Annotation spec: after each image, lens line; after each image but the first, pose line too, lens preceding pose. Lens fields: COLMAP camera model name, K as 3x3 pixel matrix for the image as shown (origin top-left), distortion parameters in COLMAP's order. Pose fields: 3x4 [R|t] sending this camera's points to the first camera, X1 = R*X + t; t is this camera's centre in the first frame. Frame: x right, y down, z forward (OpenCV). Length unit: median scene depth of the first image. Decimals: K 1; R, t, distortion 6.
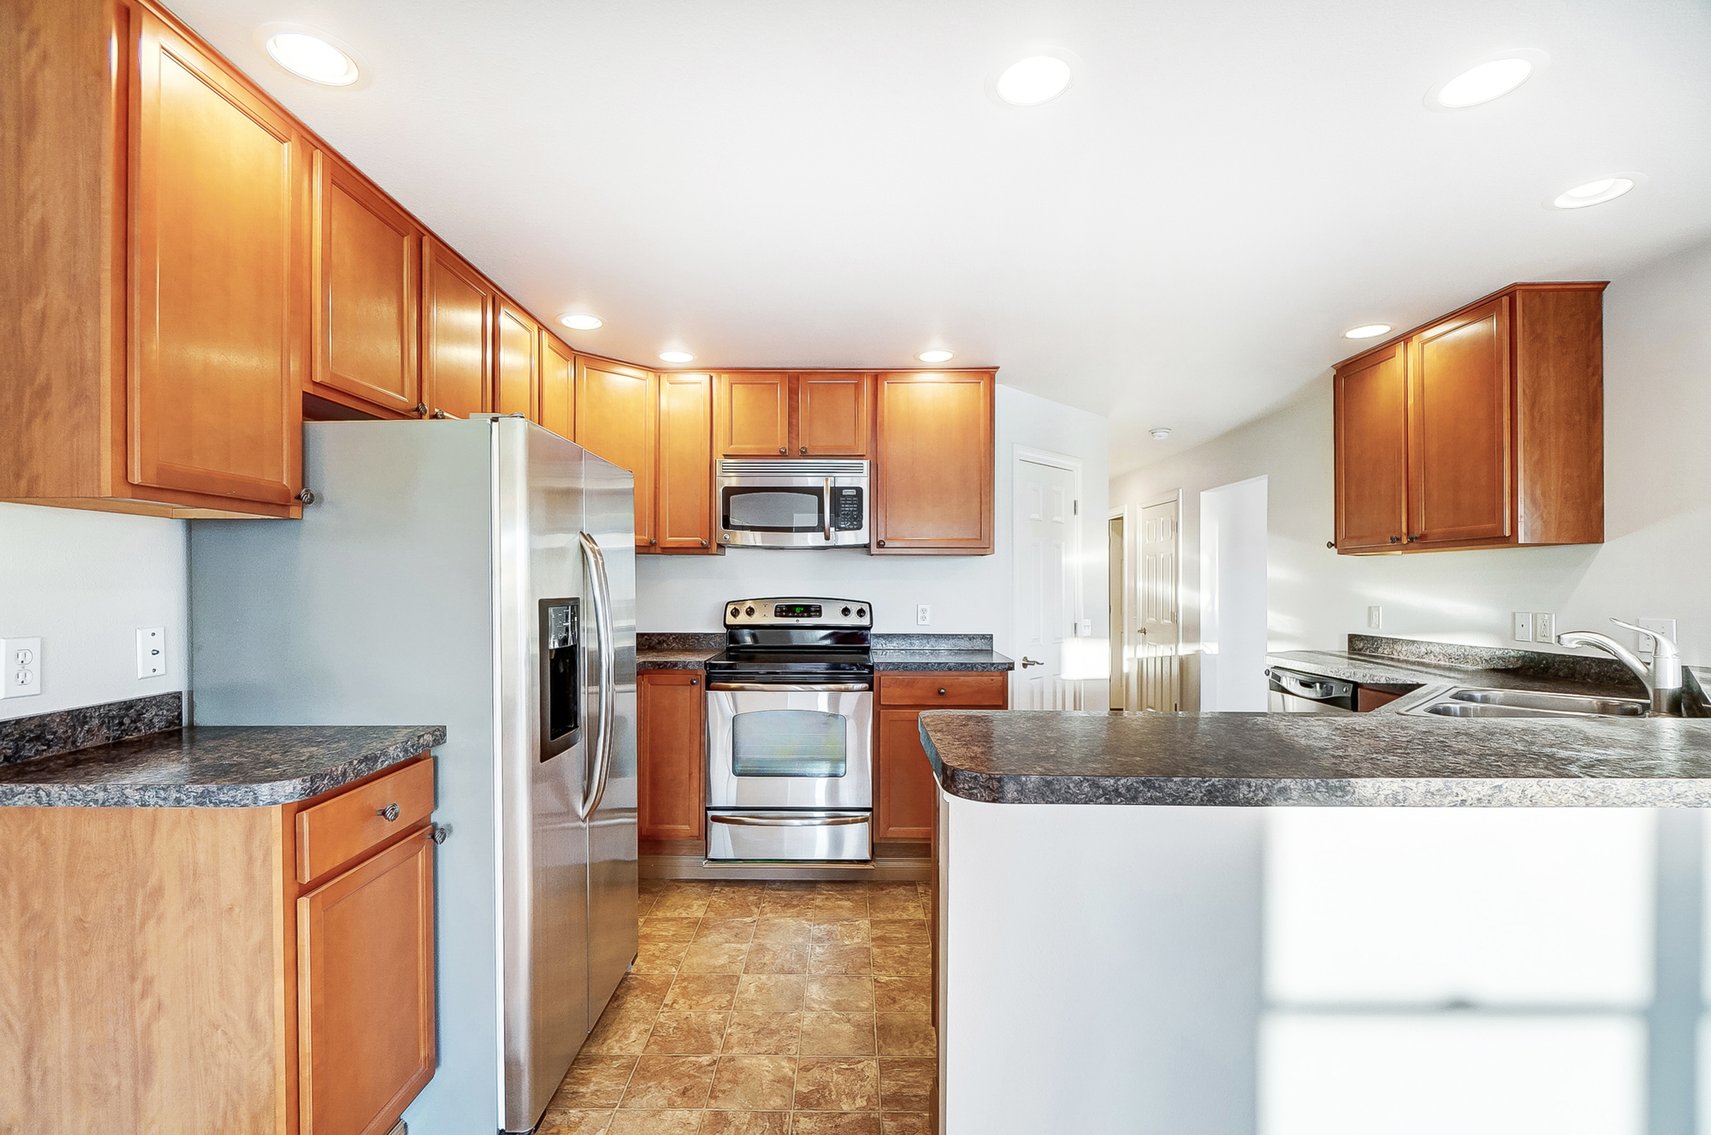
lens RADIAL K [[740.5, 0, 845.5], [0, 740.5, 571.6], [0, 0, 1]] dist [-0.008867, 0.000028]
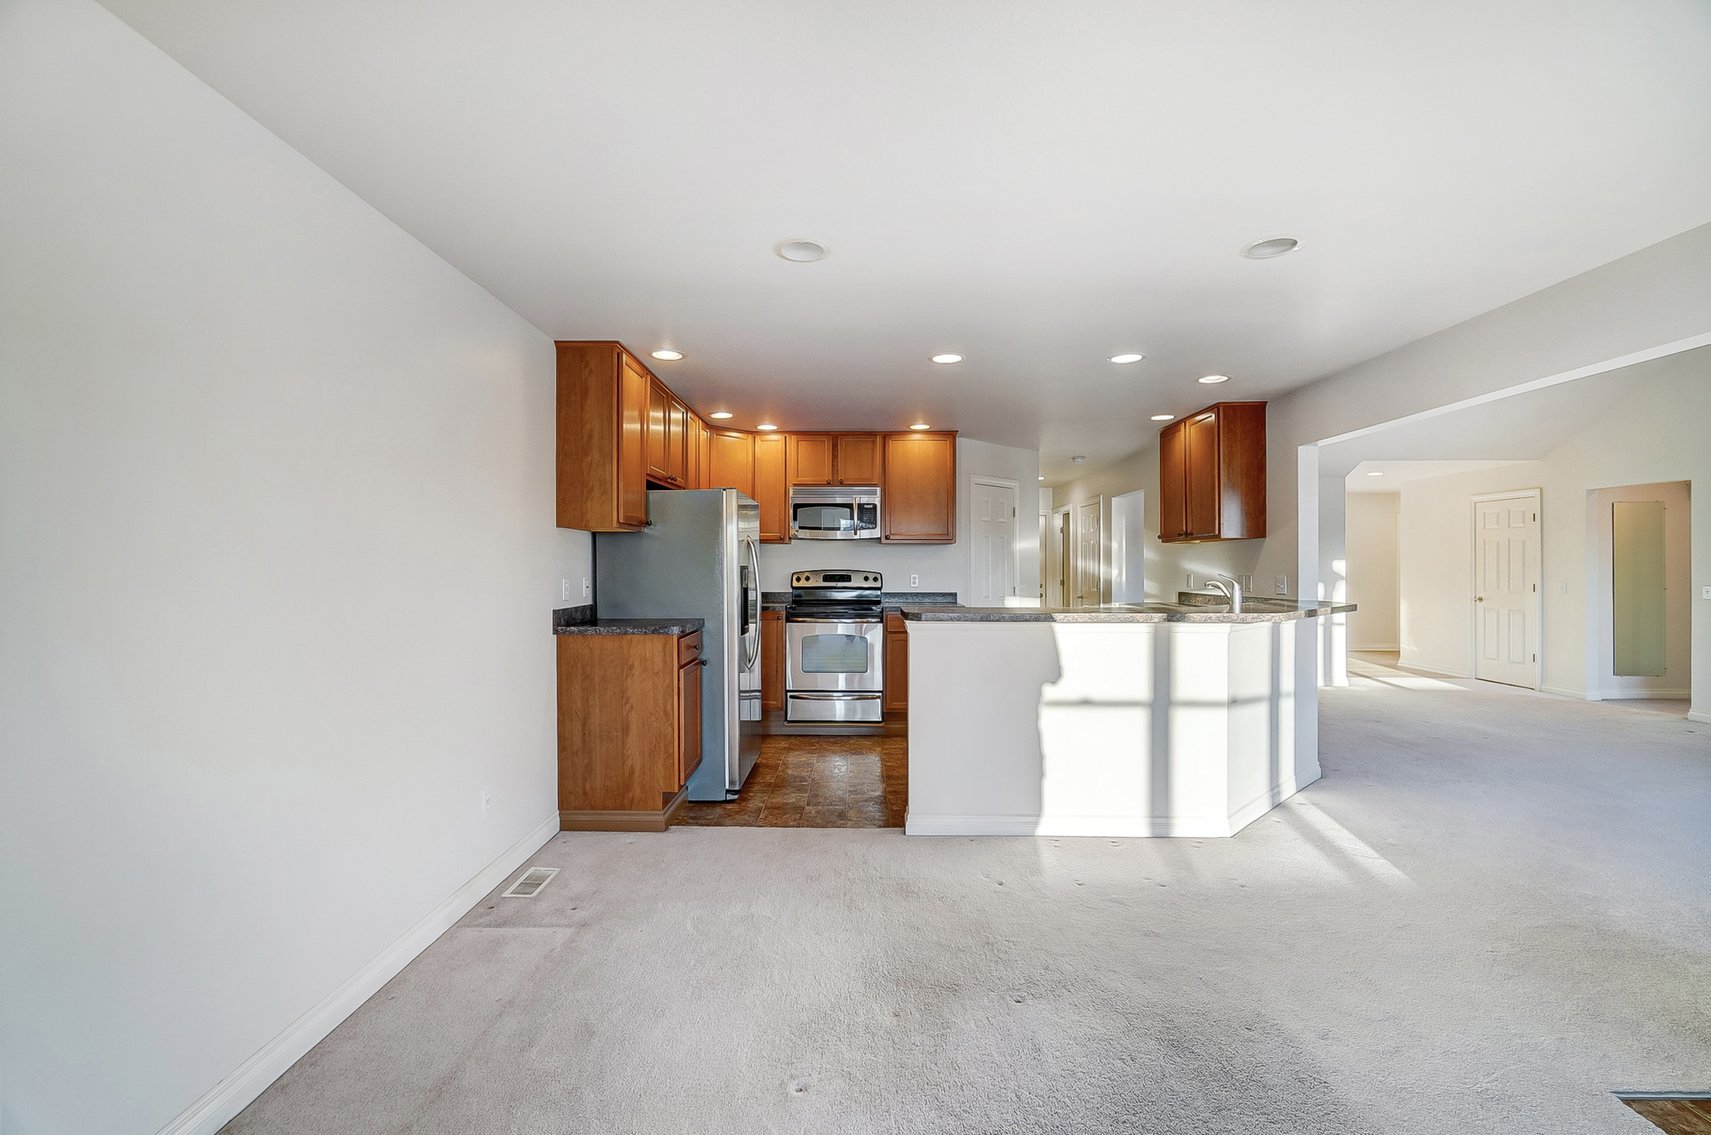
lens RADIAL K [[756.5, 0, 858.3], [0, 756.5, 563.1], [0, 0, 1]] dist [0.001803, -0.000109]
pose [[0.999978, -0.001879, 0.006393, -0.031648], [0.001811, 0.999941, 0.010687, 0.002898], [-0.006412, -0.010675, 0.999922, -0.764340]]
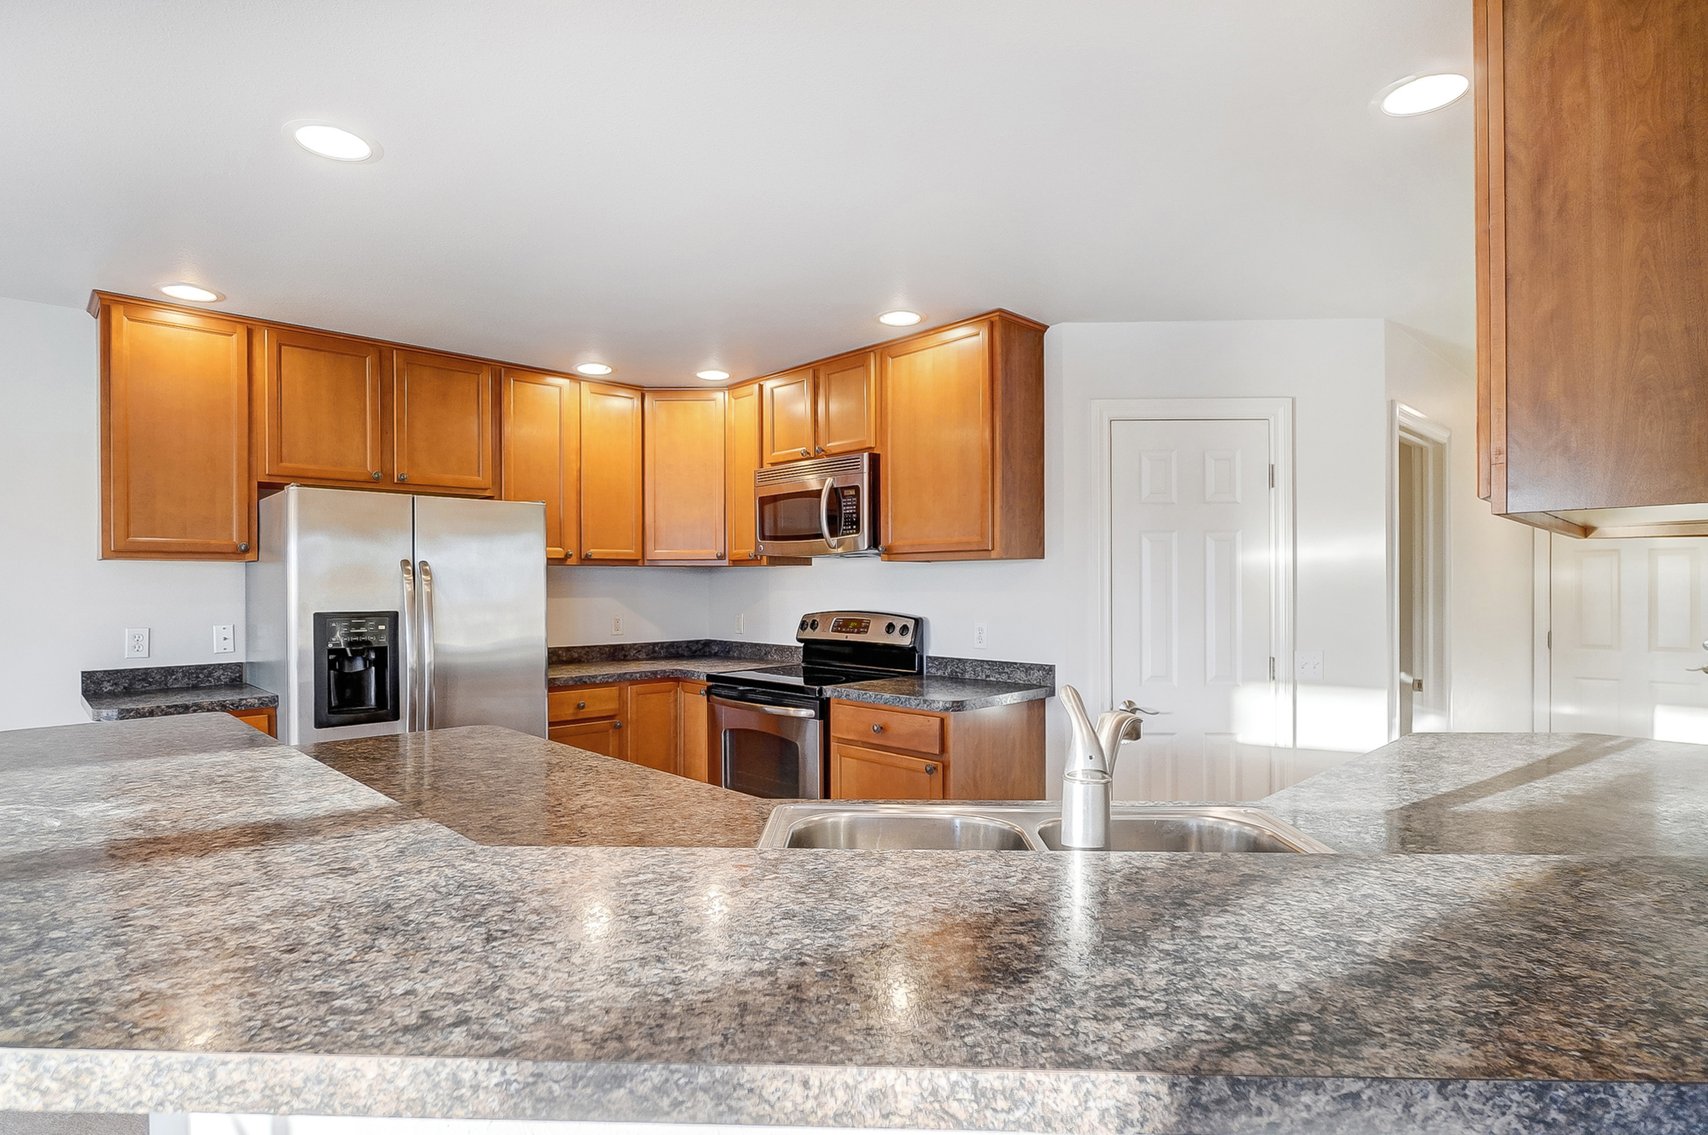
lens RADIAL K [[877.9, 0, 846.2], [0, 877.9, 586.5], [0, 0, 1]] dist [-0.003646, -0.000596]
pose [[0.707537, -0.005338, -0.706656, 0.794582], [0.016673, 0.999819, 0.009141, -0.005162], [0.706480, -0.018250, 0.707498, 0.283322]]
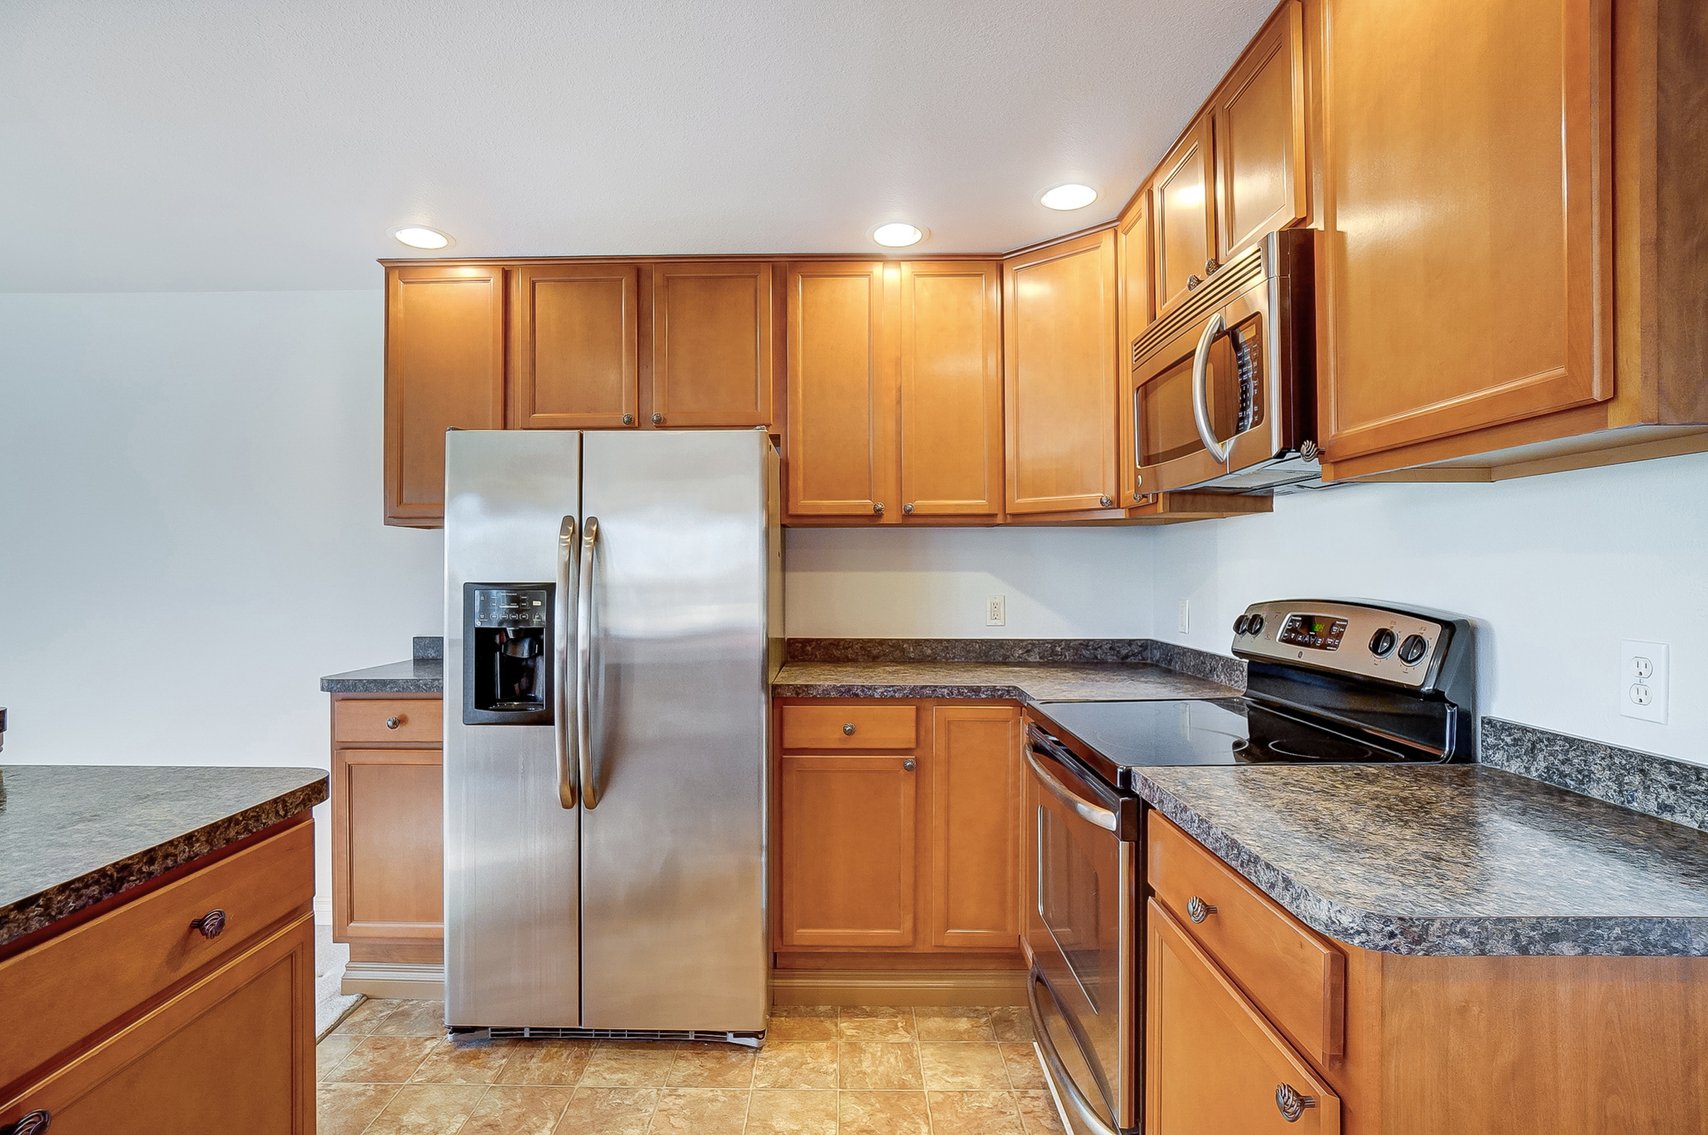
lens RADIAL K [[844.4, 0, 848.7], [0, 844.4, 569.3], [0, 0, 1]] dist [-0.038588, 0.019323]
pose [[0.010313, -0.005805, -0.999930, 0.479767], [0.016332, 0.999851, -0.005636, 0.018619], [0.999813, -0.016273, 0.010406, 0.847581]]
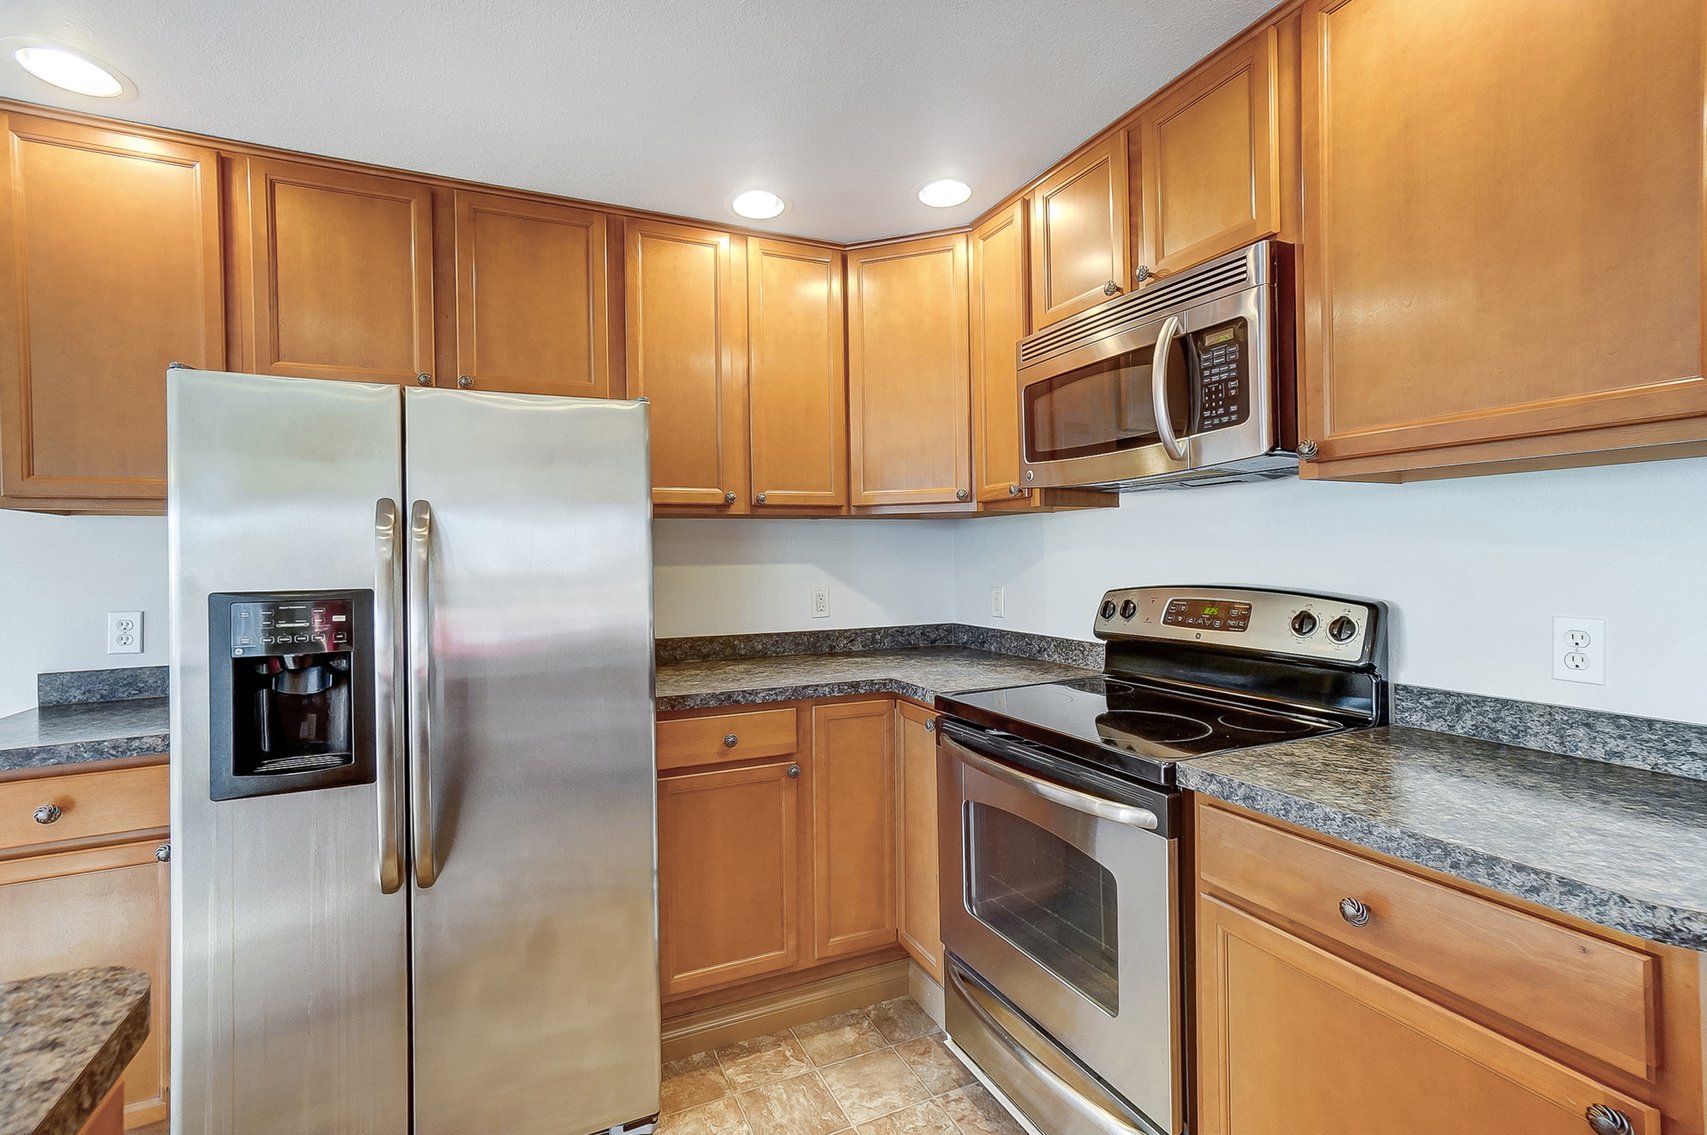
lens RADIAL K [[764.1, 0, 835.7], [0, 764.1, 558.3], [0, 0, 1]] dist [0.002137, -0.000221]
pose [[0.423026, -0.007533, -0.906086, 0.324774], [0.029759, 0.999542, 0.005584, 0.008628], [0.905629, -0.029326, 0.423057, 0.672854]]
